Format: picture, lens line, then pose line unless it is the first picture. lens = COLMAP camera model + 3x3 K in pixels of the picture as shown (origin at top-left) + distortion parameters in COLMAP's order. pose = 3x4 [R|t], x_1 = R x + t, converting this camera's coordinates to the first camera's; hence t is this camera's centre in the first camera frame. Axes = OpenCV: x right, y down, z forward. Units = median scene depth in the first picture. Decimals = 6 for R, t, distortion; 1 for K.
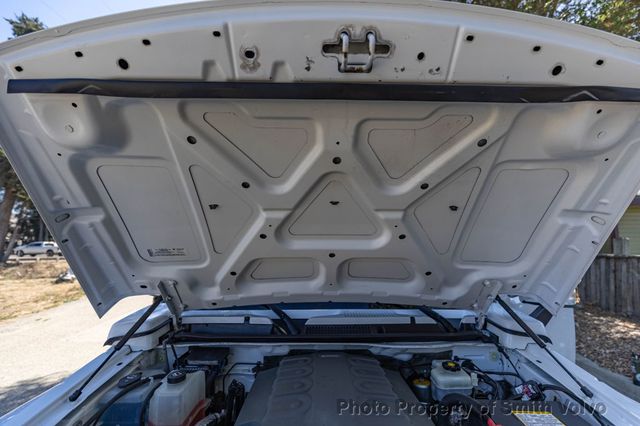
lens RADIAL K [[279.4, 0, 318.4], [0, 279.4, 214.2], [0, 0, 1]] dist [-0.001401, 0.000101]
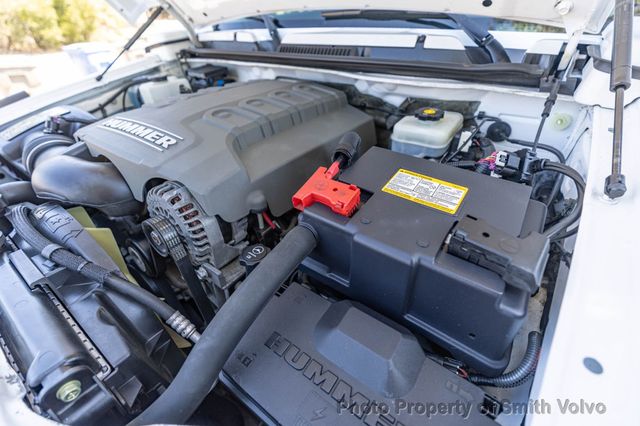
lens RADIAL K [[279.4, 0, 318.4], [0, 279.4, 214.2], [0, 0, 1]] dist [-0.001401, 0.000101]
pose [[0.786476, 0.338448, -0.516632, 0.610016], [0.107443, 0.748758, 0.654077, 0.247412], [0.608203, -0.569925, 0.552516, 0.335203]]
